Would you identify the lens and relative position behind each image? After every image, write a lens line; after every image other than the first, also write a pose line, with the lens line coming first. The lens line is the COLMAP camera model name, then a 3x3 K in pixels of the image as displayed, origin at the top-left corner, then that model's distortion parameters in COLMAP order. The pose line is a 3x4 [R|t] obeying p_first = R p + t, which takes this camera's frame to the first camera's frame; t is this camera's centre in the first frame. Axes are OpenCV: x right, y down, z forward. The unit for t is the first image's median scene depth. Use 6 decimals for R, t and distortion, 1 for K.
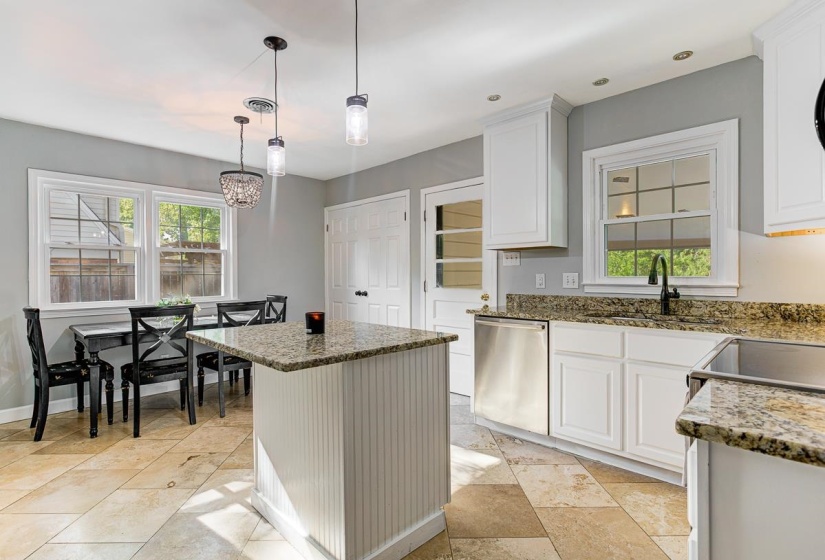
lens RADIAL K [[401.9, 0, 405.4], [0, 401.9, 277.2], [0, 0, 1]] dist [-0.000119, 0.001312]
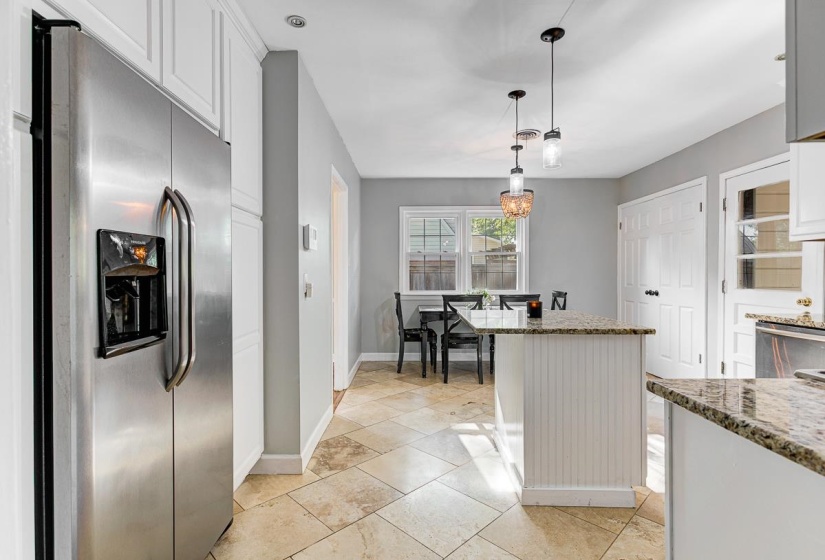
lens RADIAL K [[401.9, 0, 405.4], [0, 401.9, 277.2], [0, 0, 1]] dist [-0.000119, 0.001312]
pose [[0.697934, 0.010304, -0.716088, 0.252958], [-0.008525, 0.999945, 0.006079, 0.004112], [0.716111, 0.001862, 0.697984, -0.115736]]
